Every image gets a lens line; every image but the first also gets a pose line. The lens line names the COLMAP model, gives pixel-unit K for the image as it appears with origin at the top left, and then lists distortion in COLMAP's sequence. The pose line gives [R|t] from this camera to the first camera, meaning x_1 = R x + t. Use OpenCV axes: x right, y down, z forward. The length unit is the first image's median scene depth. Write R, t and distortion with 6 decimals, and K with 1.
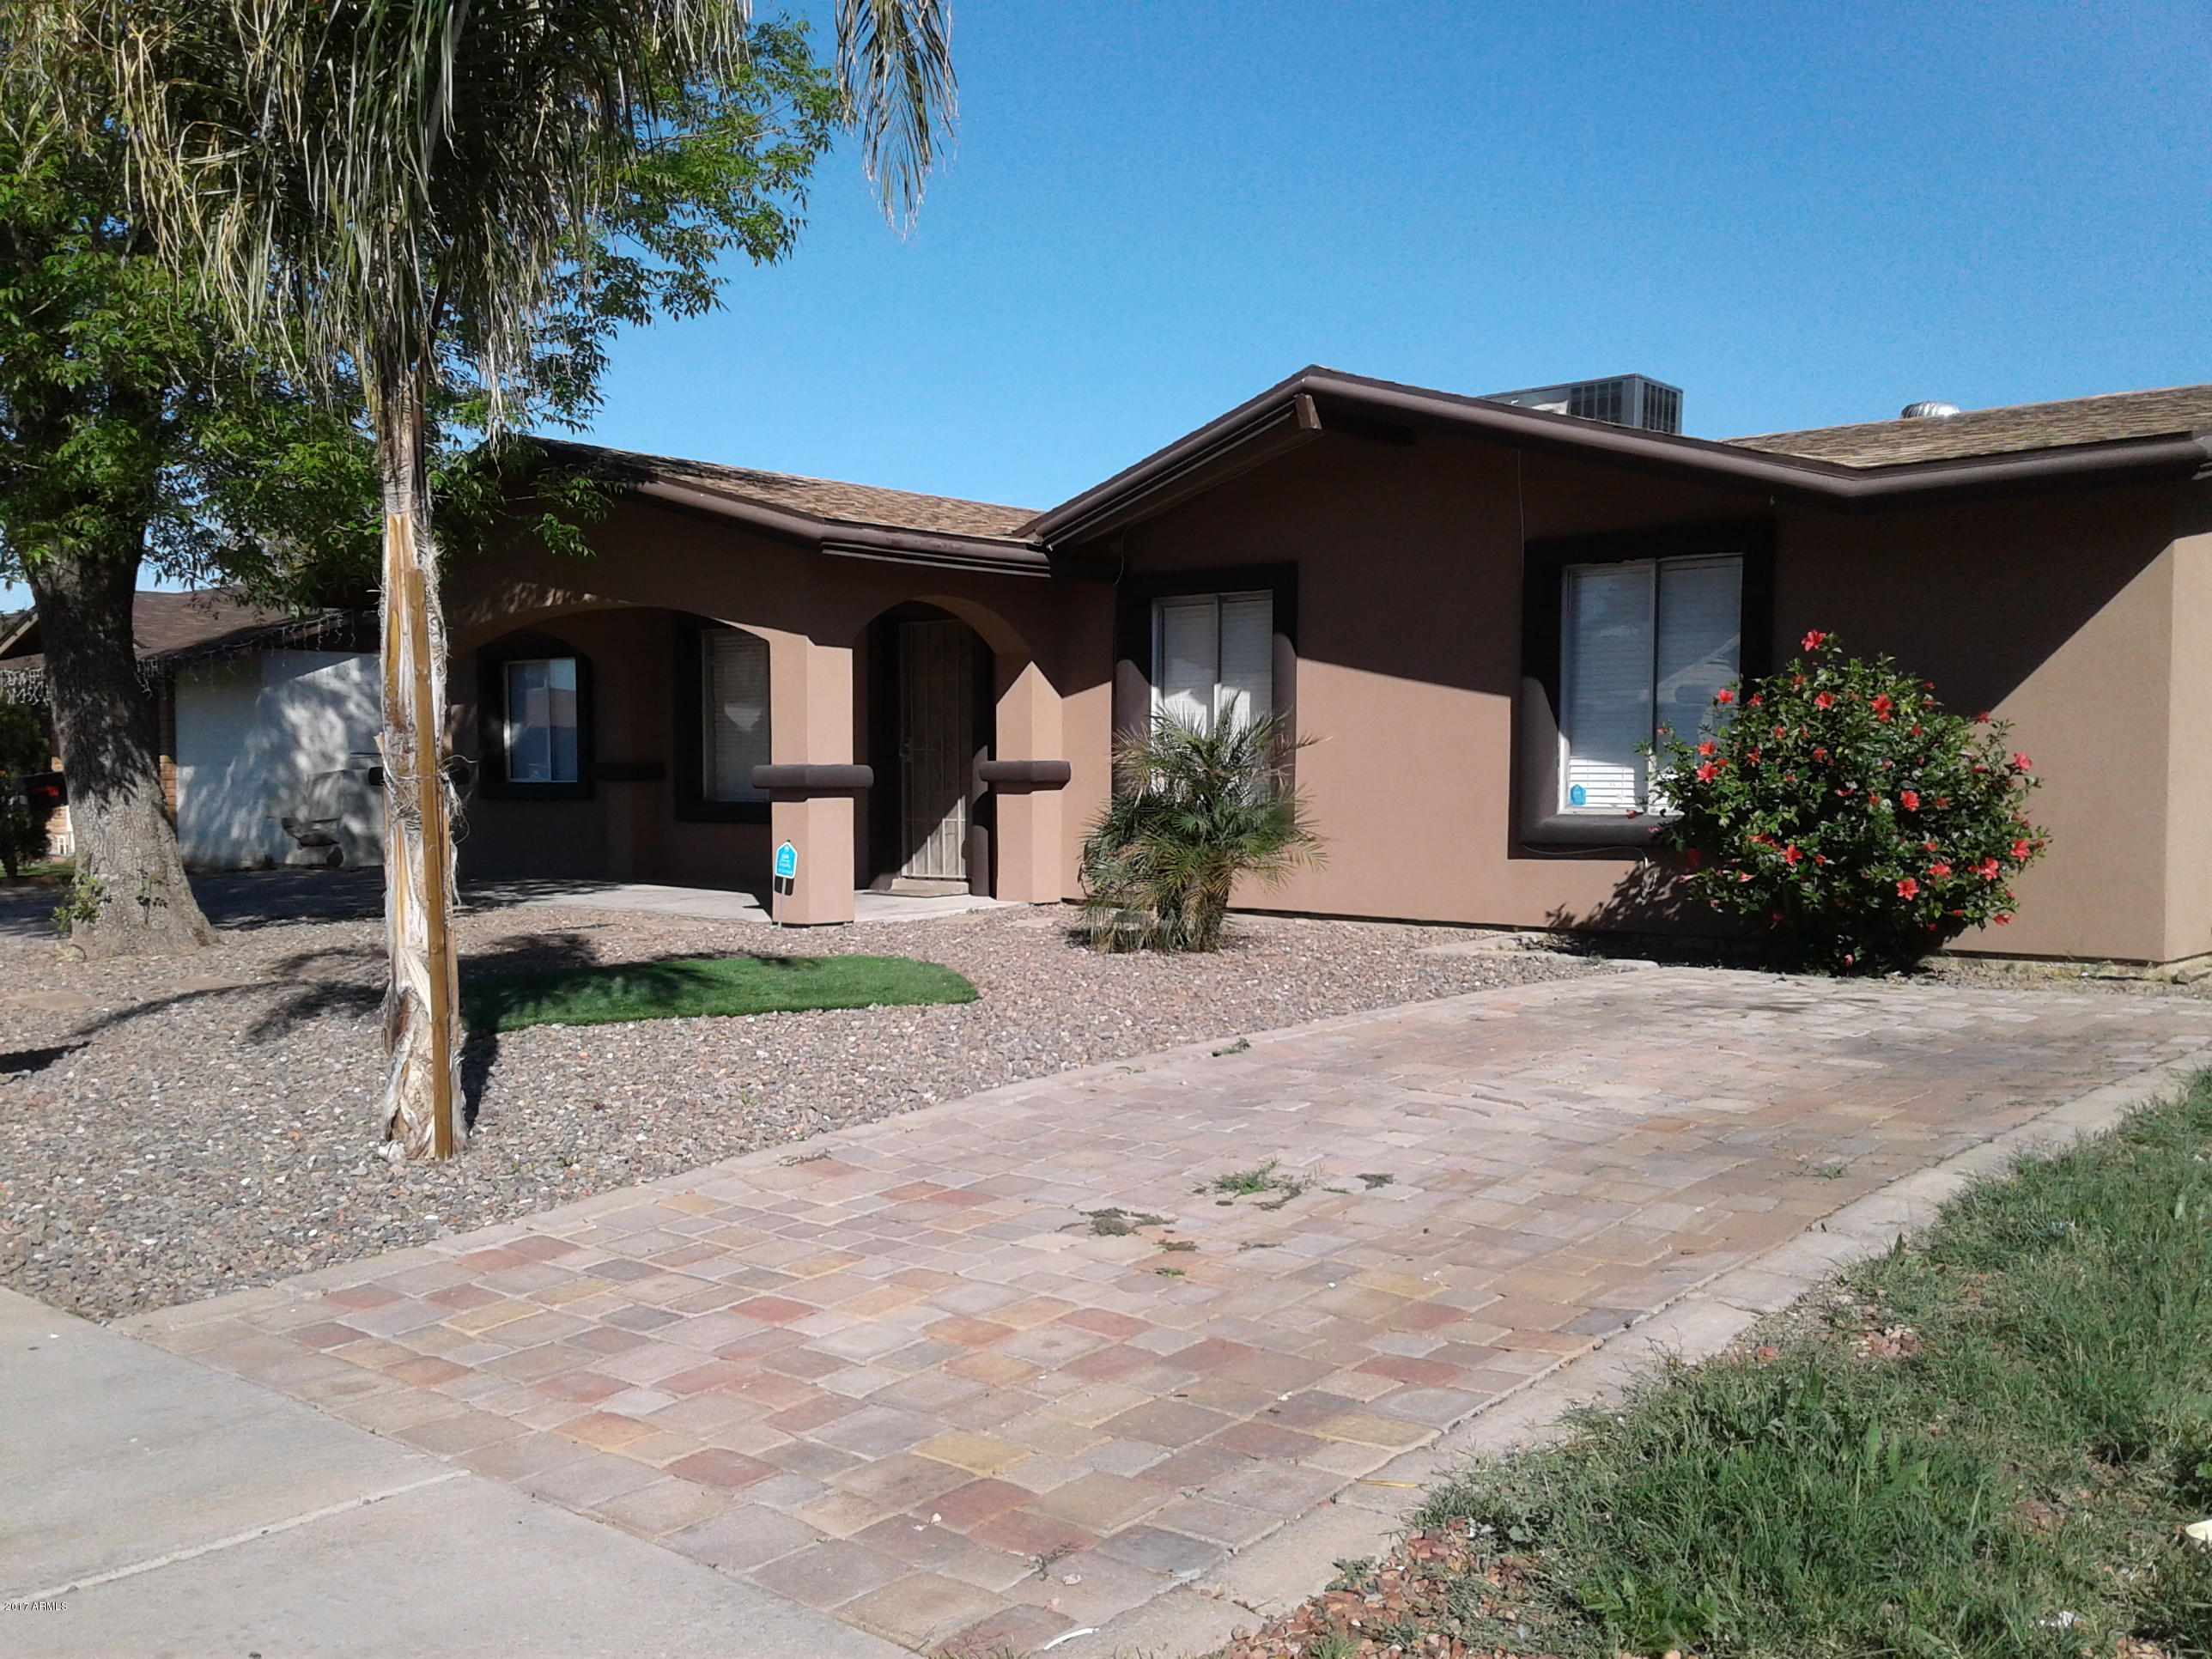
lens RADIAL K [[2109.4, 0, 1106.0], [0, 2109.4, 829.5], [0, 0, 1]] dist [0.104174, -0.191573]
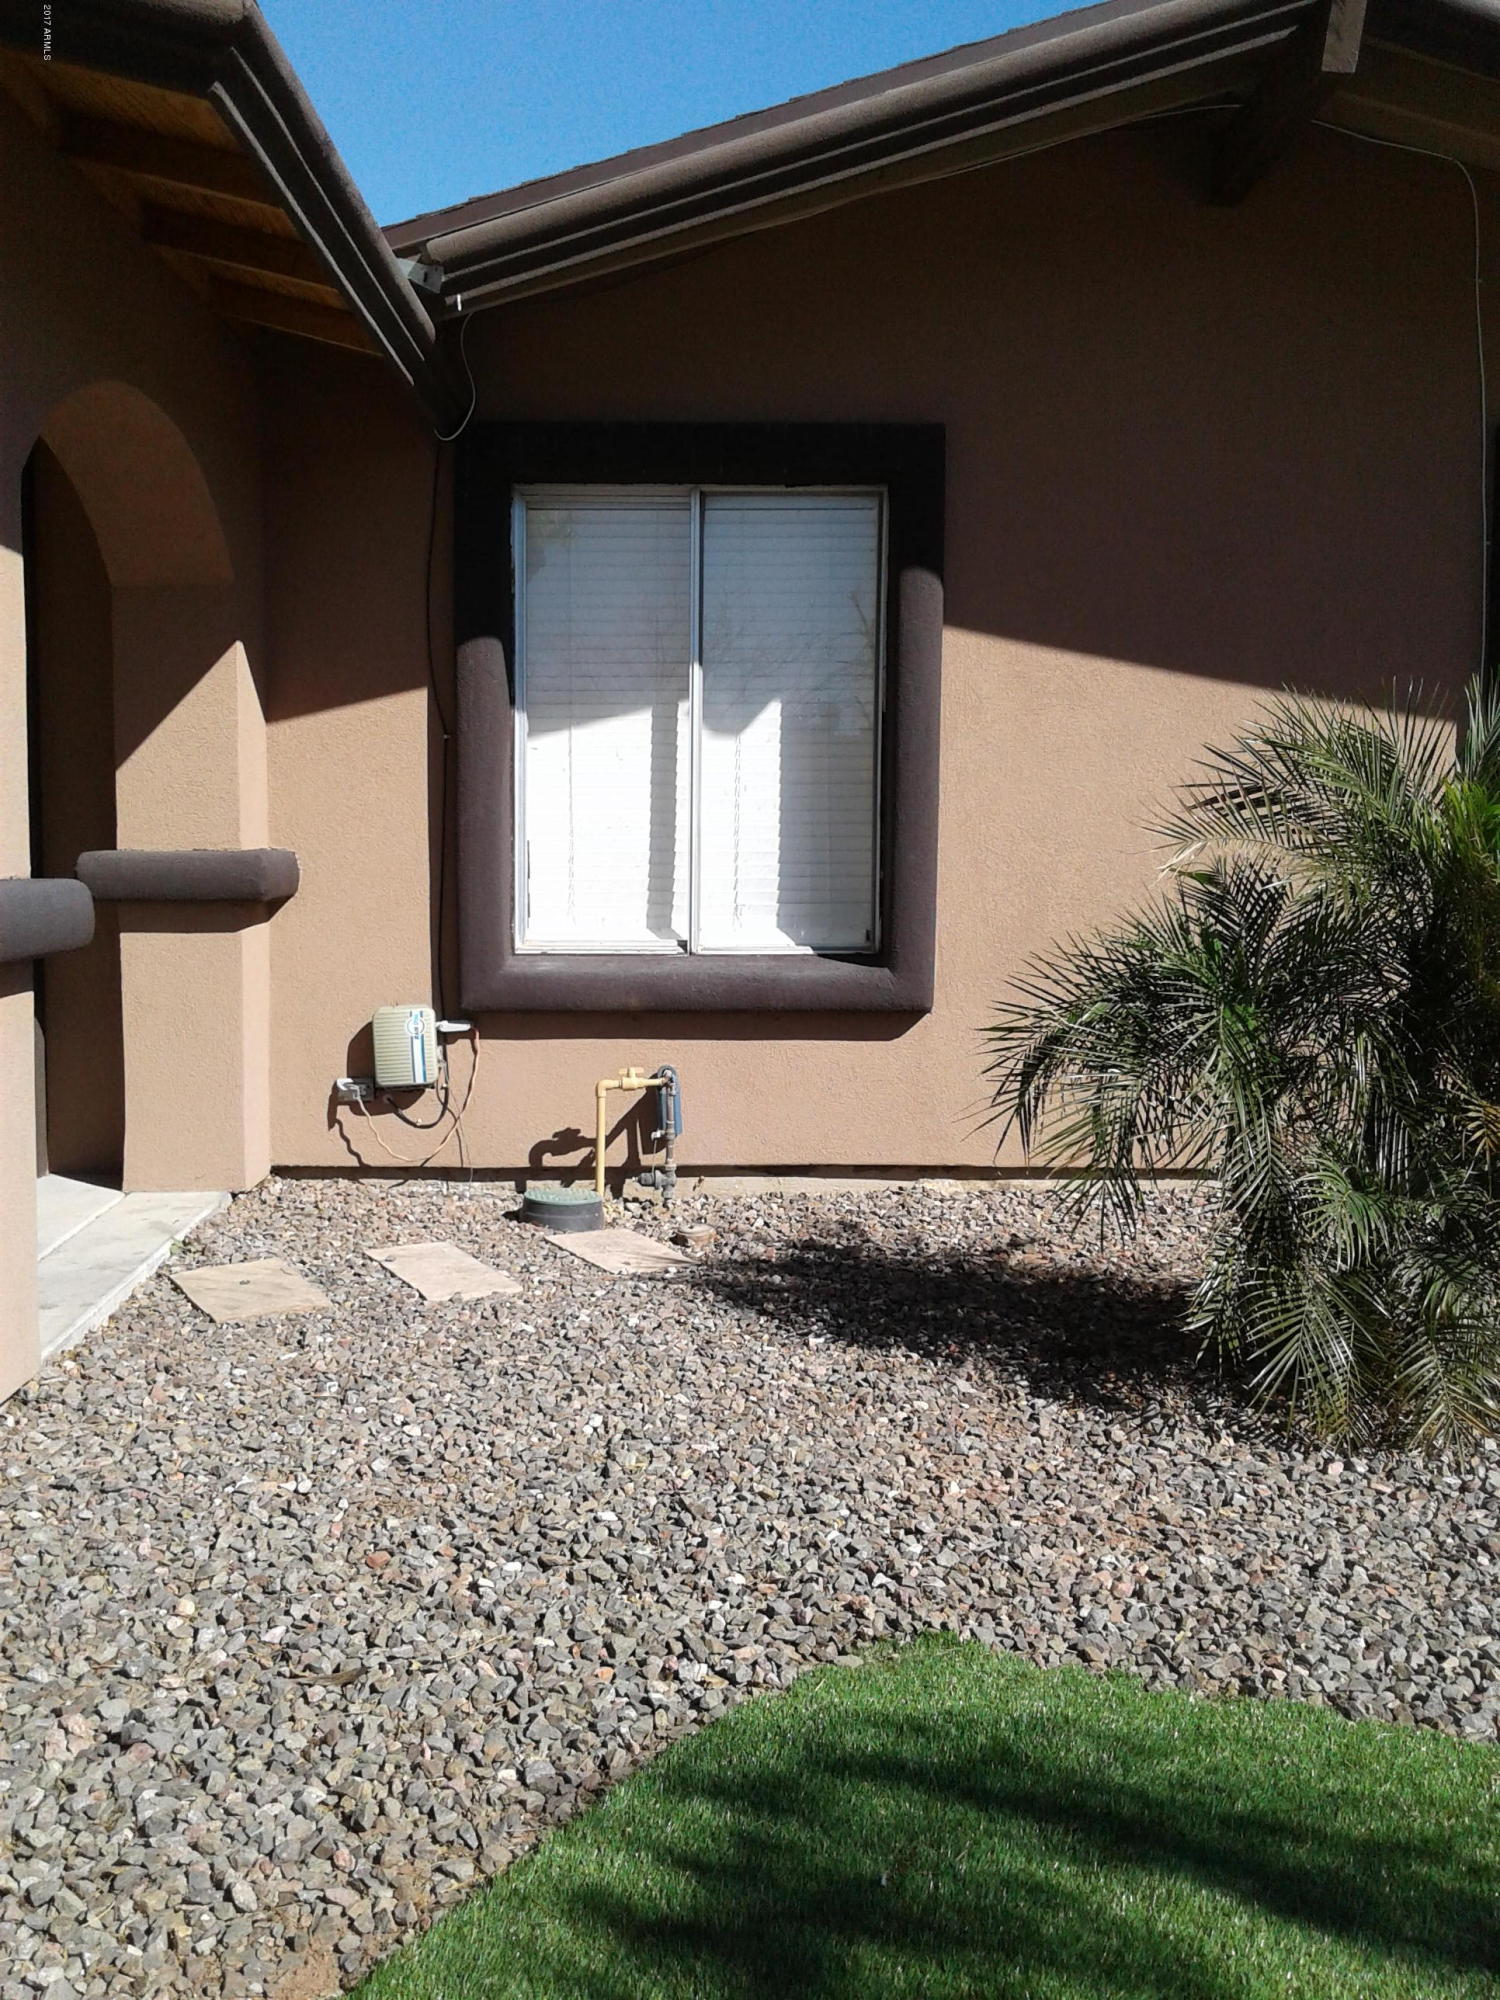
lens RADIAL K [[1904.4, 0, 750.0], [0, 1904.4, 1000.0], [0, 0, 1]] dist [0.014241, 0.014111]
pose [[0.735741, -0.060689, 0.674539, -0.233867], [0.018179, 0.997388, 0.069907, -0.029958], [-0.677019, -0.039170, 0.734922, 0.713608]]
